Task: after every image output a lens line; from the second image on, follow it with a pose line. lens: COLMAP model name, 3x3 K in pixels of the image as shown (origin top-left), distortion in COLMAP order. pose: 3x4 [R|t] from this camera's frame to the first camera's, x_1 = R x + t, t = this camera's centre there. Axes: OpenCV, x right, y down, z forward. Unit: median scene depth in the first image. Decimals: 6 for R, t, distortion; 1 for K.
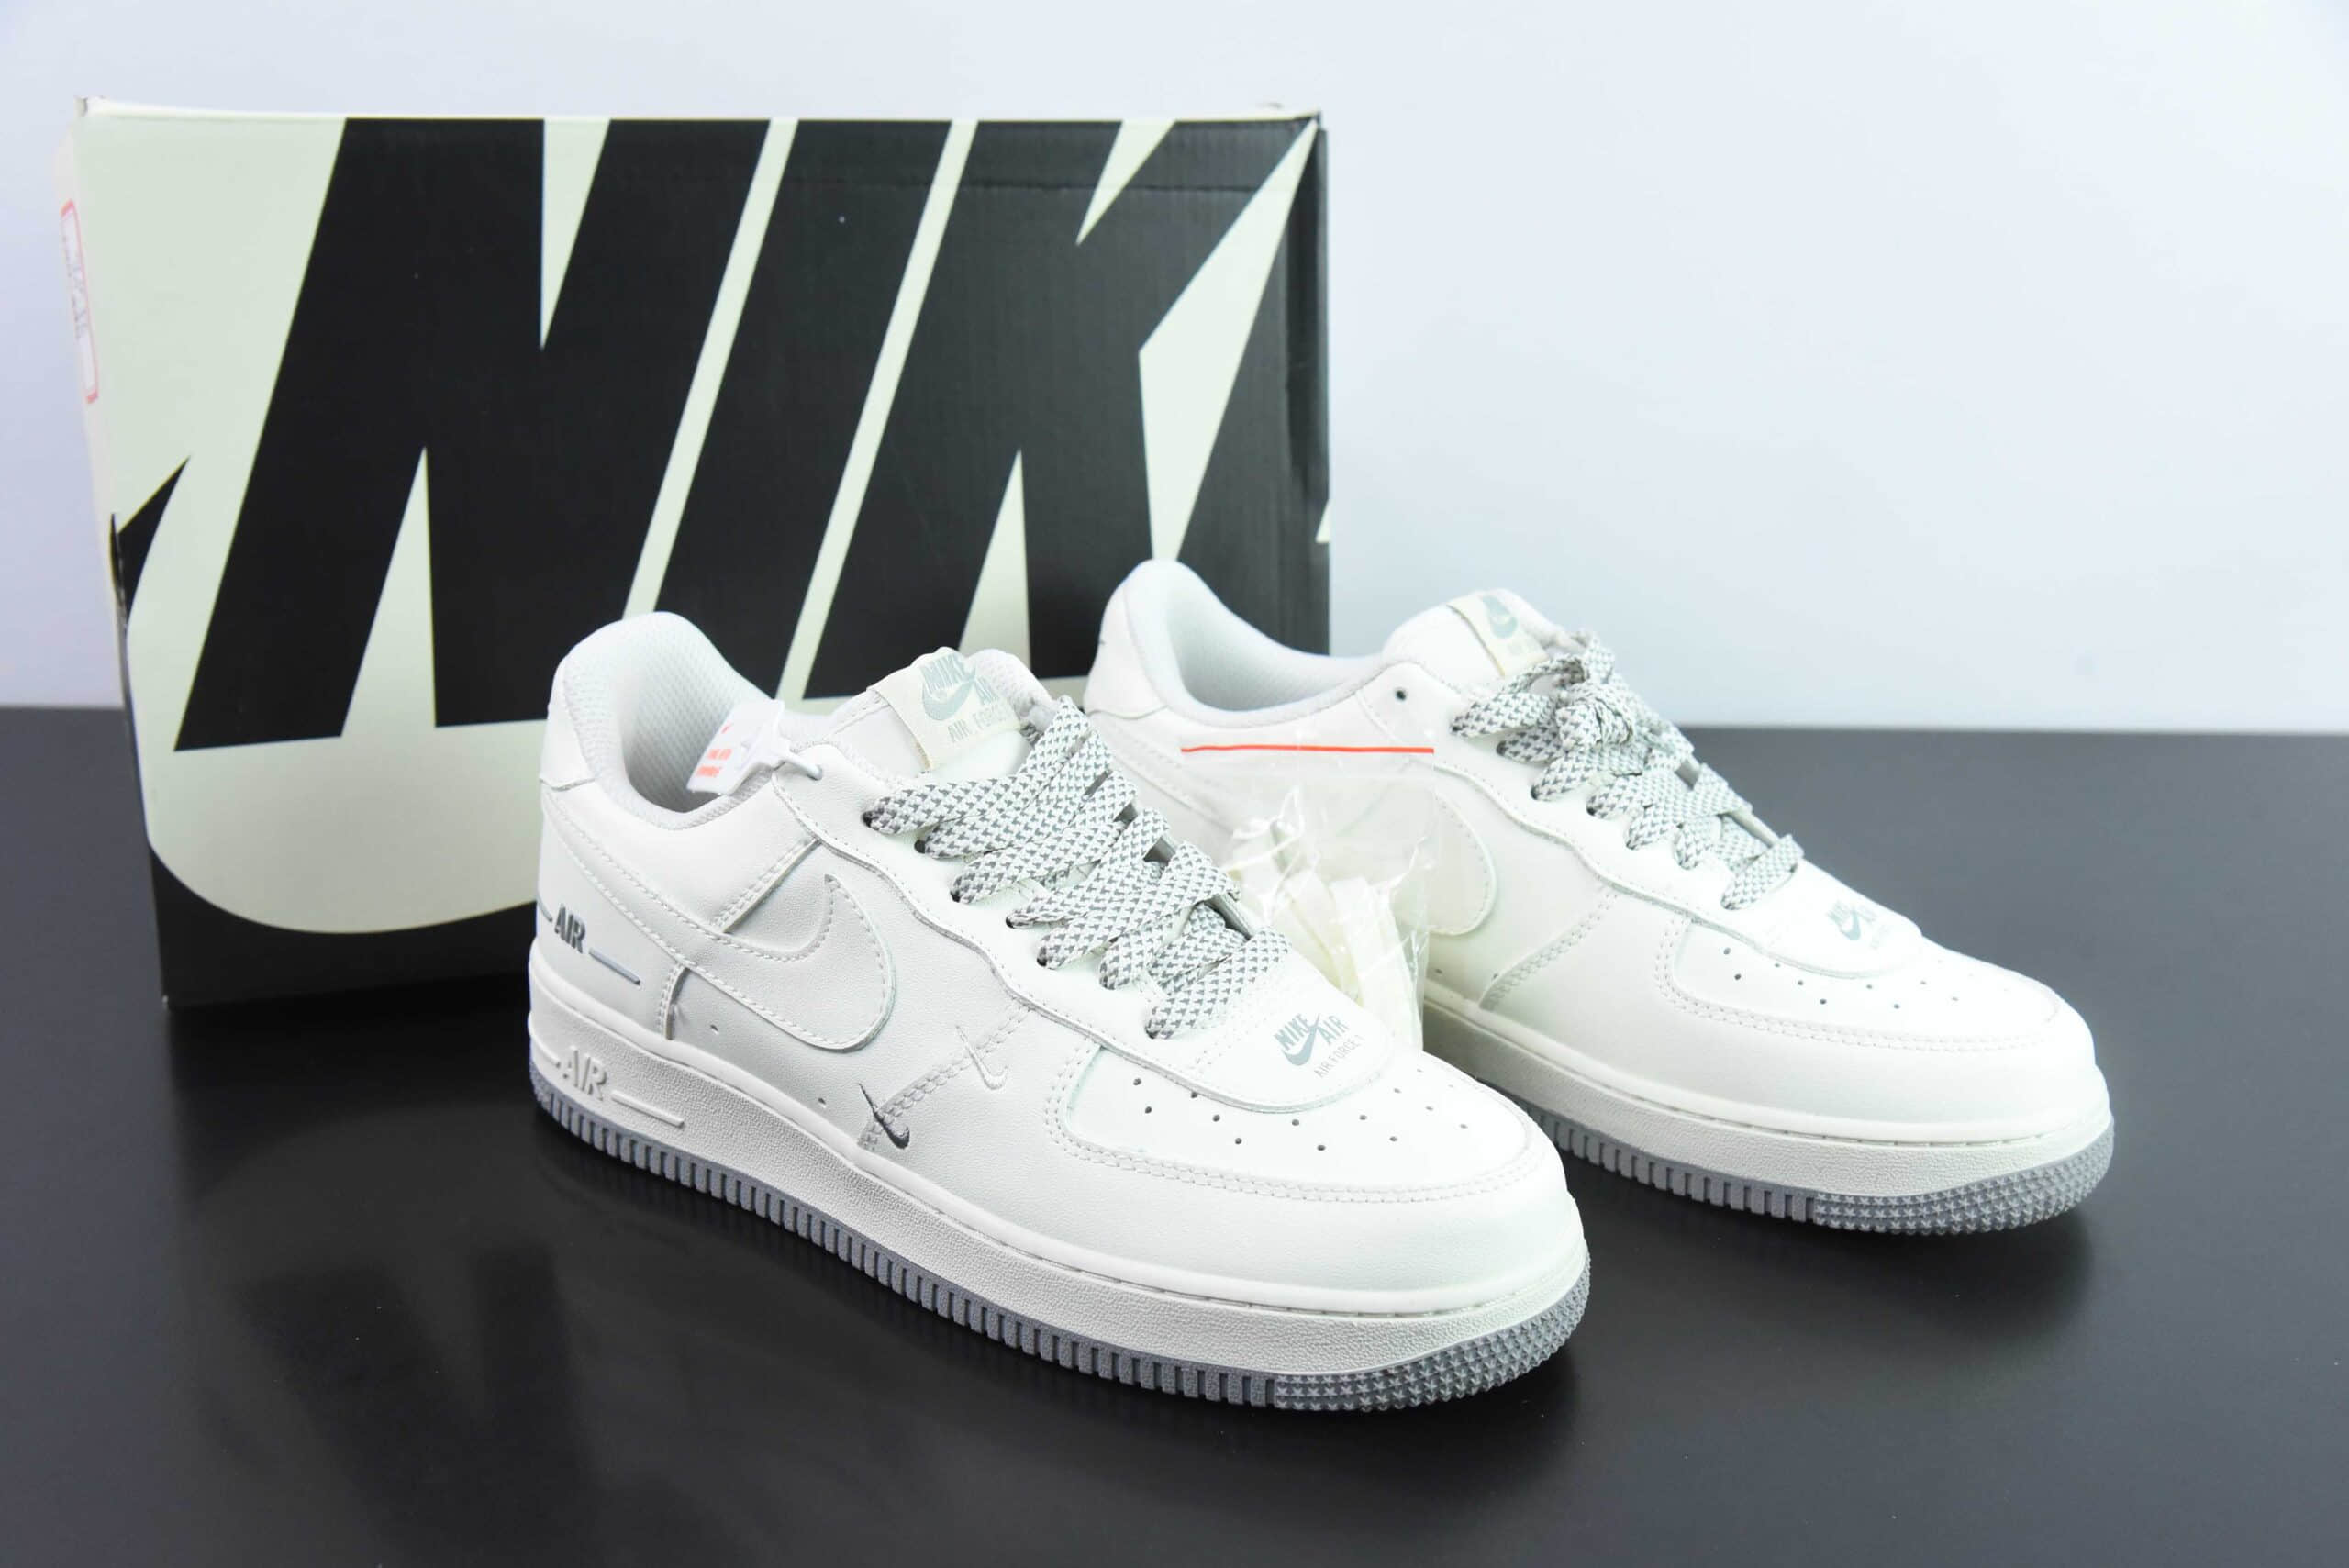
lens RADIAL K [[2988.8, 0, 1174.5], [0, 2988.8, 784.0], [0, 0, 1]] dist [0.001465, -0.004004]
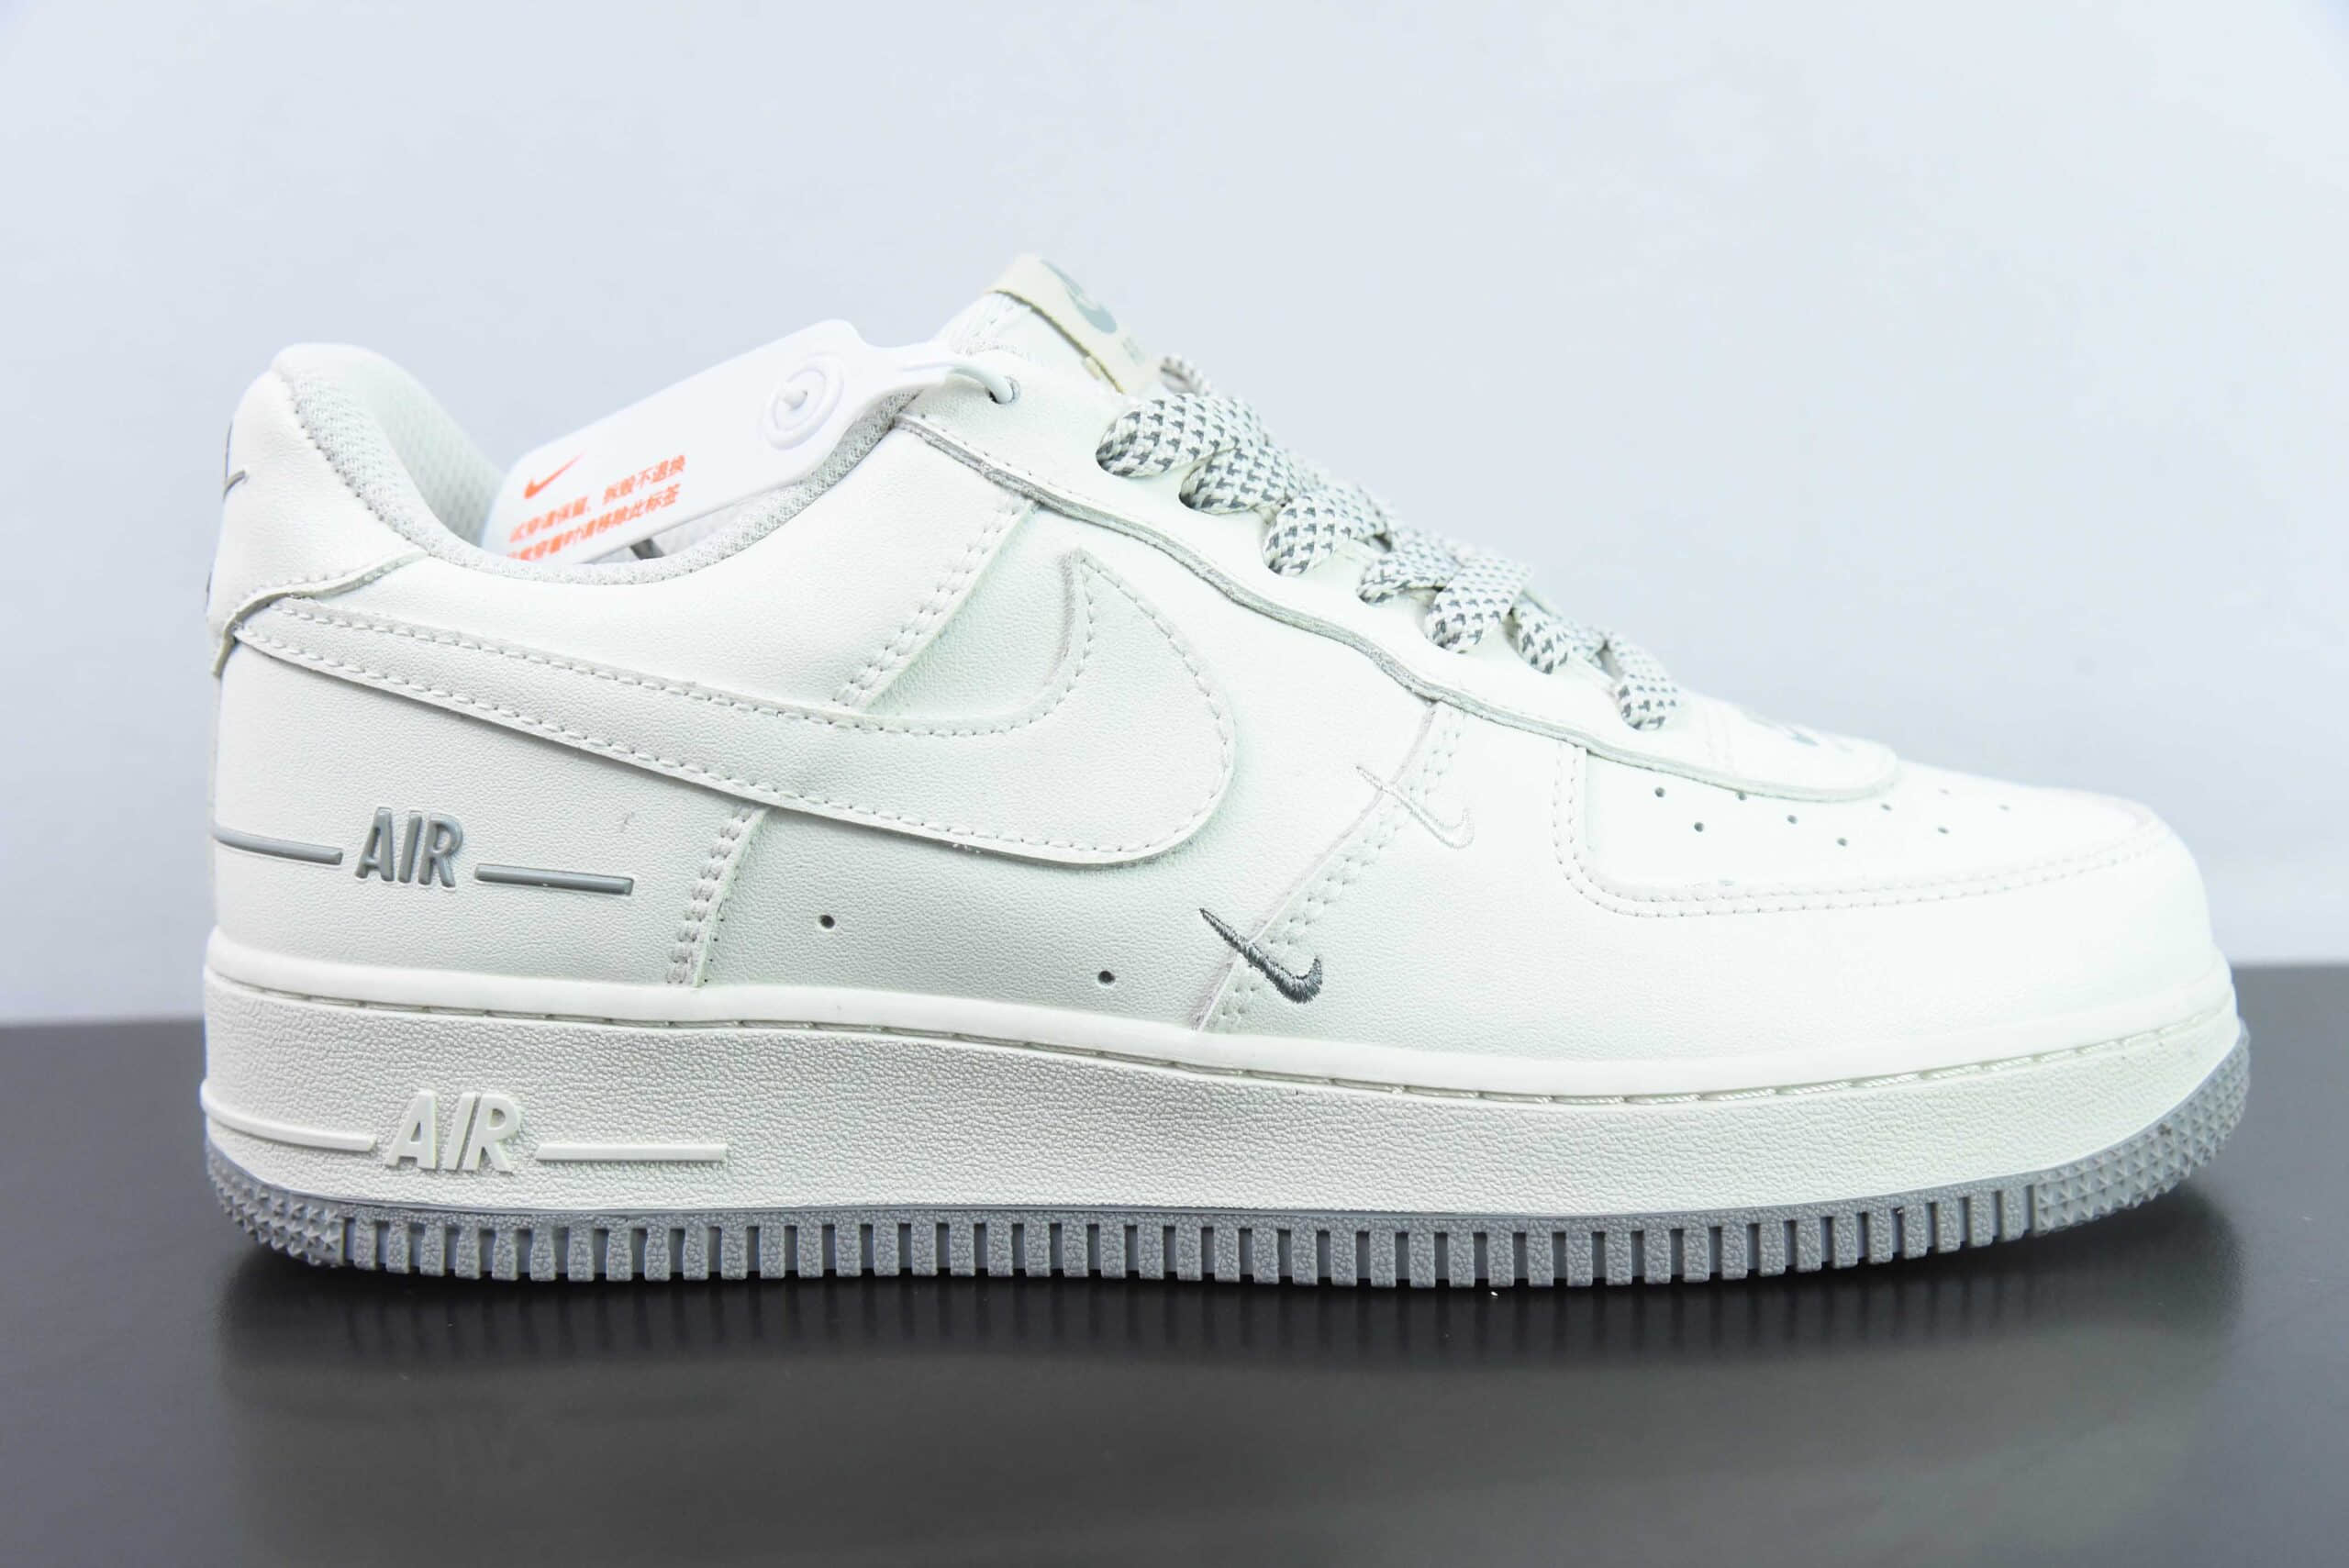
lens RADIAL K [[2988.8, 0, 1174.5], [0, 2988.8, 784.0], [0, 0, 1]] dist [0.001465, -0.004004]
pose [[0.777886, -0.131074, 0.614584, -0.449769], [0.239480, 0.966035, -0.097082, 0.129629], [-0.580985, 0.222699, 0.782855, 0.565601]]
